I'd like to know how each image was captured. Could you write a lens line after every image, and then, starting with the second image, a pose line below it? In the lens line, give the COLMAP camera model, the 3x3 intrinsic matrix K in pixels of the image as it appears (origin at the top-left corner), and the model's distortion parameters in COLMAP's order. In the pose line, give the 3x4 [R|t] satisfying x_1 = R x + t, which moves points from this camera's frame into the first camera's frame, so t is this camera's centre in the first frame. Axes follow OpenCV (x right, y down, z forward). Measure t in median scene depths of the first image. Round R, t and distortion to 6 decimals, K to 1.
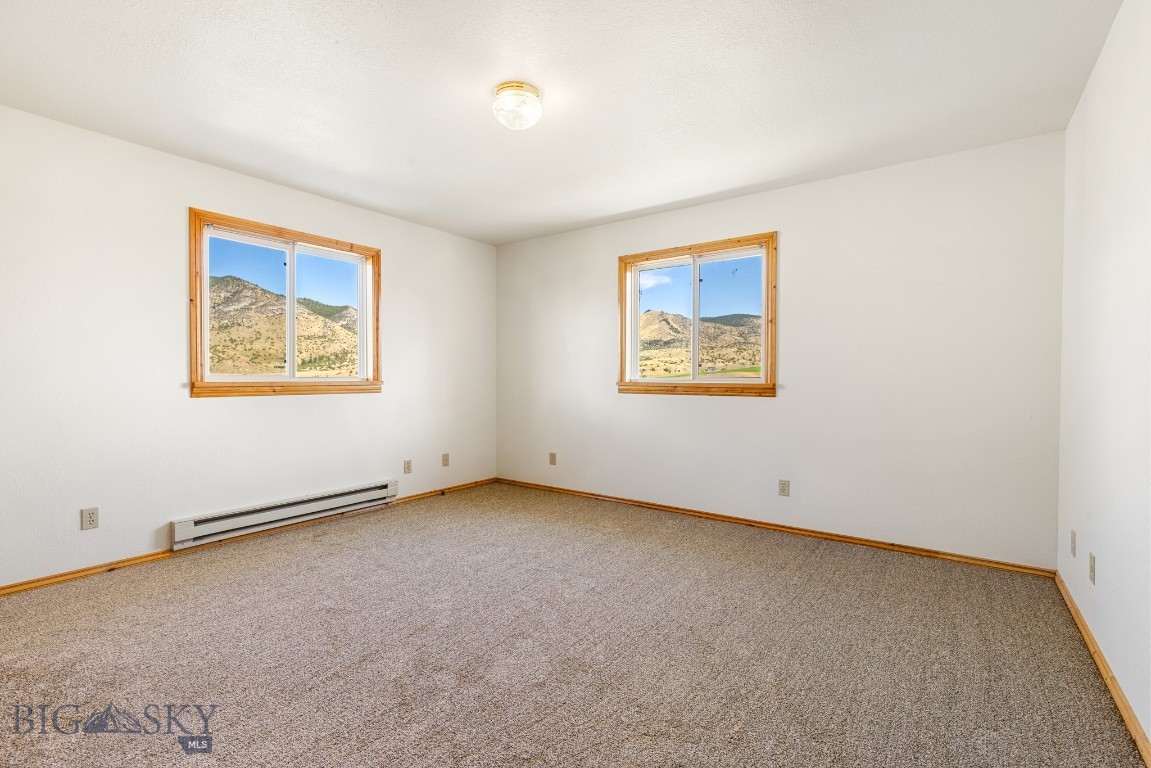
lens RADIAL K [[516.7, 0, 569.9], [0, 516.7, 380.4], [0, 0, 1]] dist [0.007592, -0.002678]
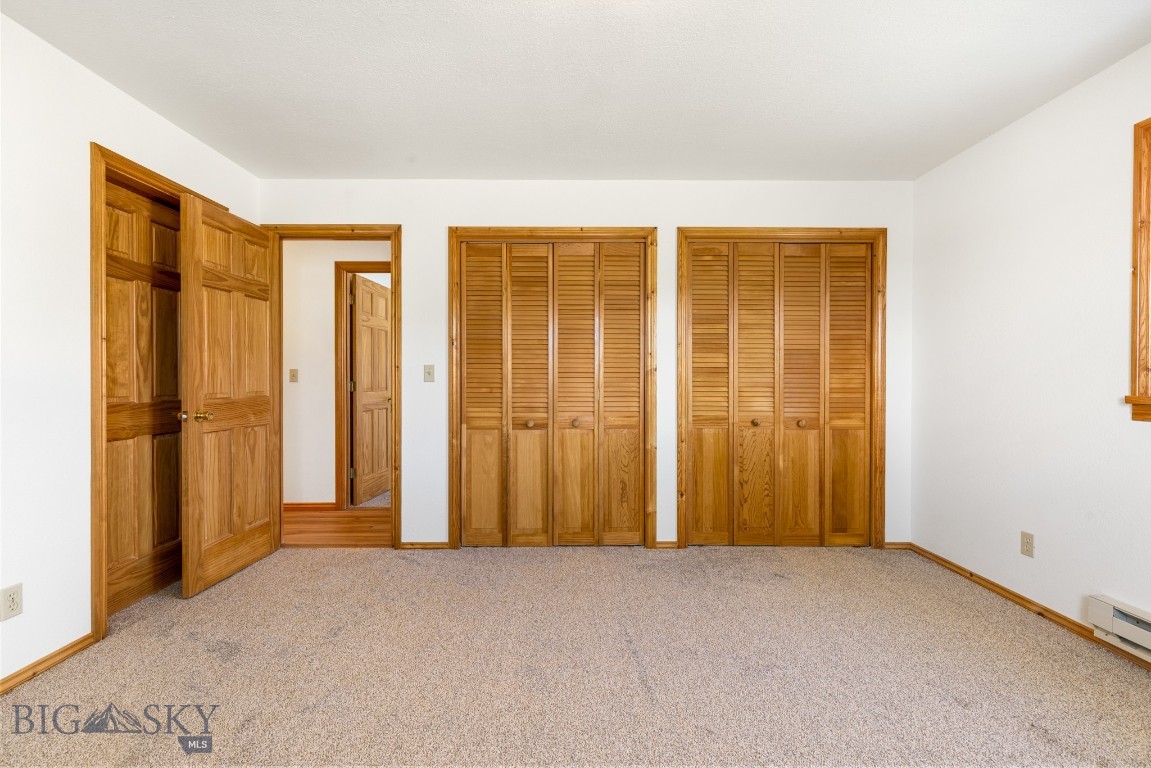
lens RADIAL K [[516.7, 0, 566.3], [0, 516.7, 380.7], [0, 0, 1]] dist [0.007592, -0.002678]
pose [[-0.801995, -0.001476, -0.597329, 0.230373], [-0.013380, 0.999790, 0.015493, -0.017235], [0.597181, 0.020418, -0.801846, 1.160841]]
